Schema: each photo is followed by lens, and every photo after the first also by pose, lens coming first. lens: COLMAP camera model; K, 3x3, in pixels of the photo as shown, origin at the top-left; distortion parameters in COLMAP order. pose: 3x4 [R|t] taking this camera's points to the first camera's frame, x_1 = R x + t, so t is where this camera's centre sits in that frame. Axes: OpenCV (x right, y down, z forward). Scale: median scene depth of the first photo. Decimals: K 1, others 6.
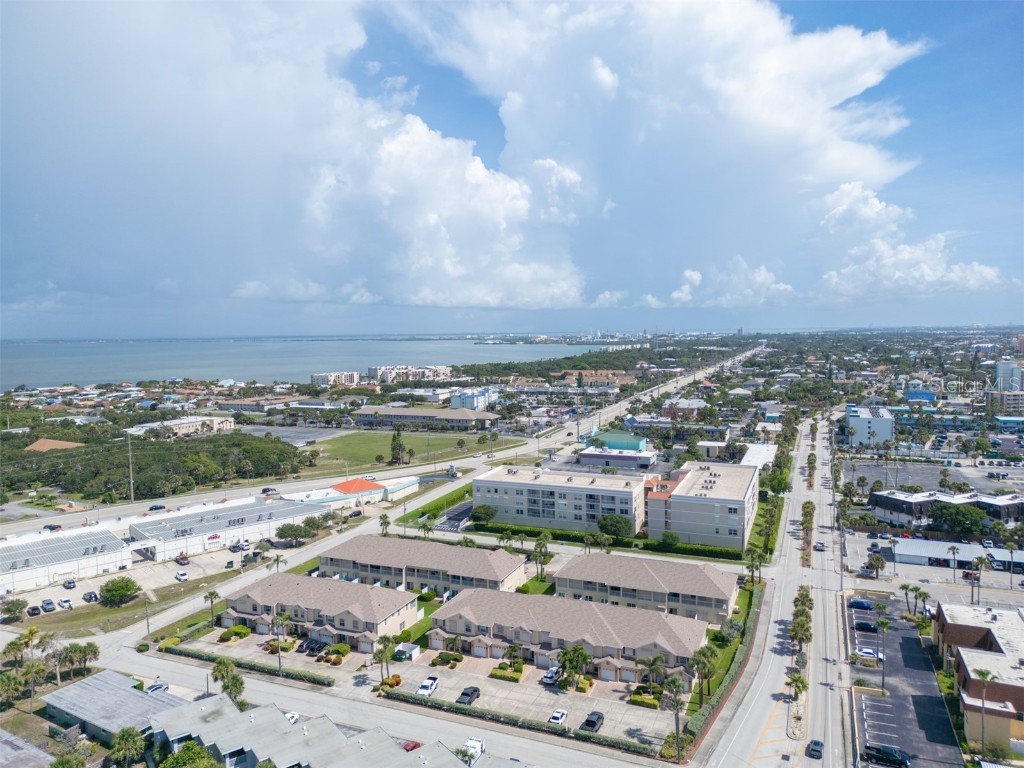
lens RADIAL K [[718.2, 0, 509.0], [0, 718.2, 383.4], [0, 0, 1]] dist [0.088874, -0.092582]
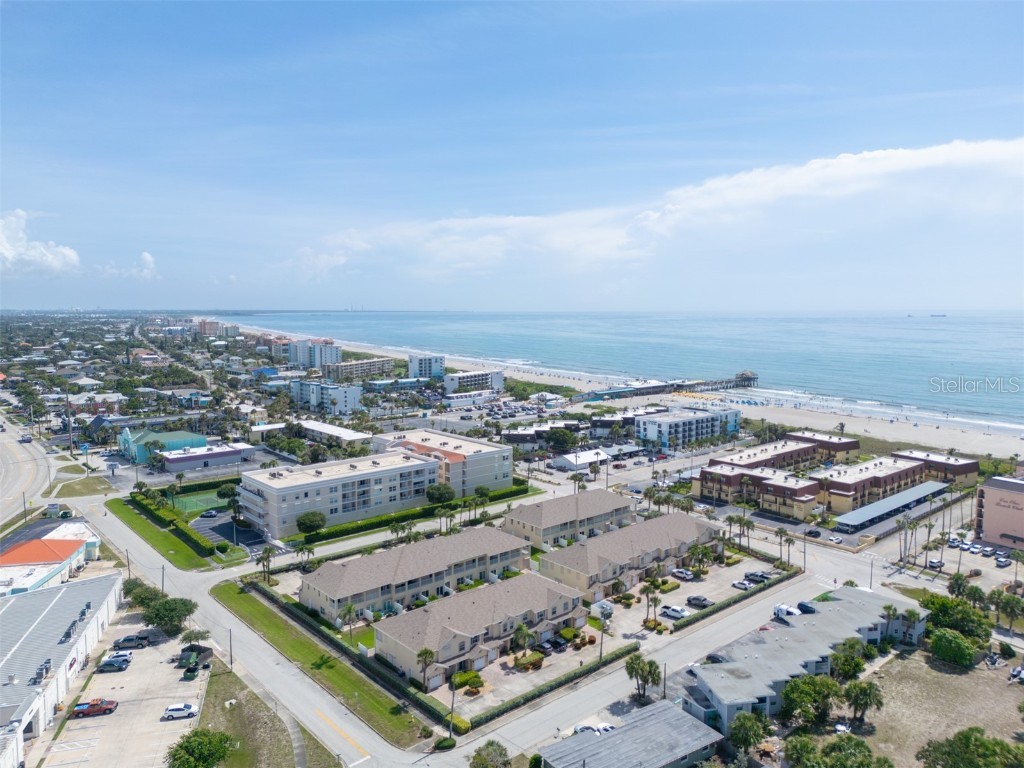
lens RADIAL K [[729.7, 0, 512.0], [0, 729.7, 384.0], [0, 0, 1]] dist [0.080986, -0.077821]
pose [[0.434615, -0.080395, 0.897021, -0.530753], [0.061260, 0.996340, 0.059615, -0.016568], [-0.898530, 0.029042, 0.437949, 0.293110]]
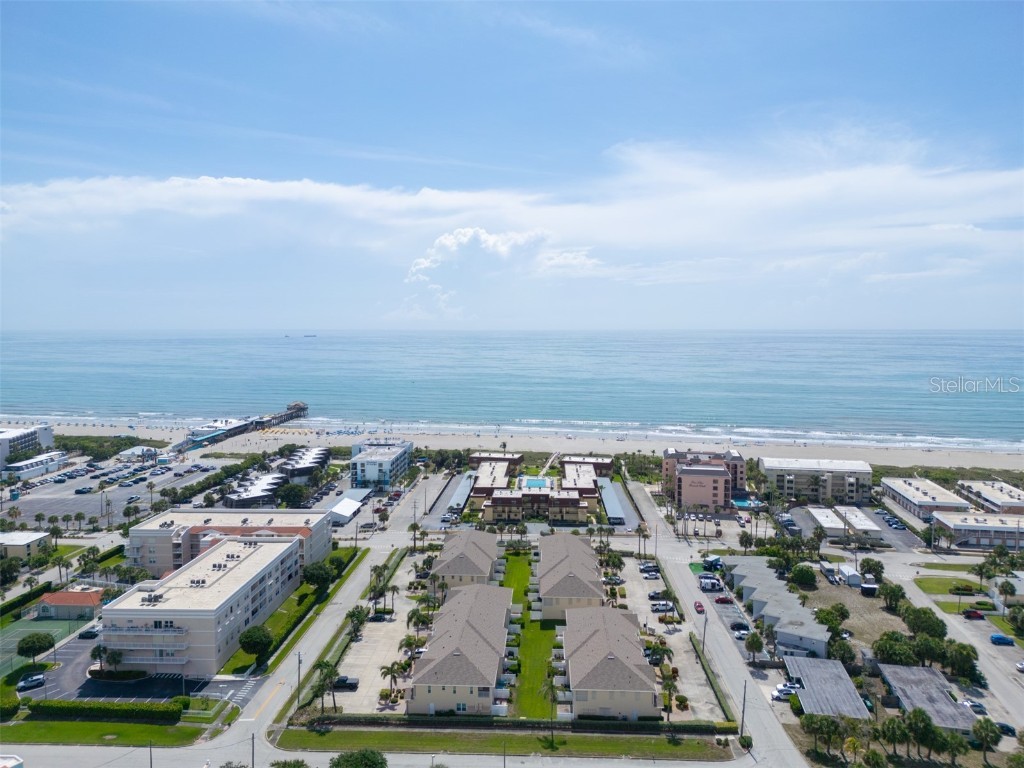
lens RADIAL K [[739.4, 0, 512.0], [0, 739.4, 384.0], [0, 0, 1]] dist [0.097826, -0.106103]
pose [[-0.348664, -0.059539, 0.935355, -0.595815], [0.075478, 0.992955, 0.091341, -0.086282], [-0.934204, 0.102446, -0.341714, 0.740596]]
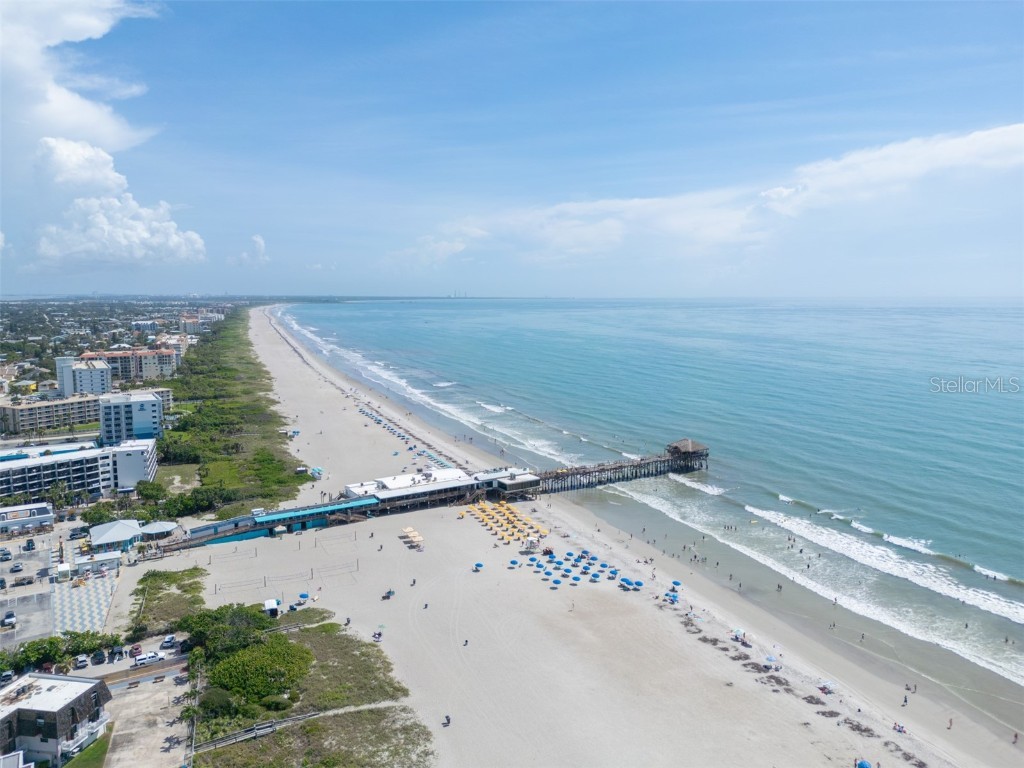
lens RADIAL K [[718.2, 0, 509.0], [0, 718.2, 383.4], [0, 0, 1]] dist [0.088874, -0.092582]
pose [[0.586858, -0.086790, 0.805025, 0.553209], [0.049744, 0.996225, 0.071140, -0.065910], [-0.808160, -0.001704, 0.588960, 0.187094]]
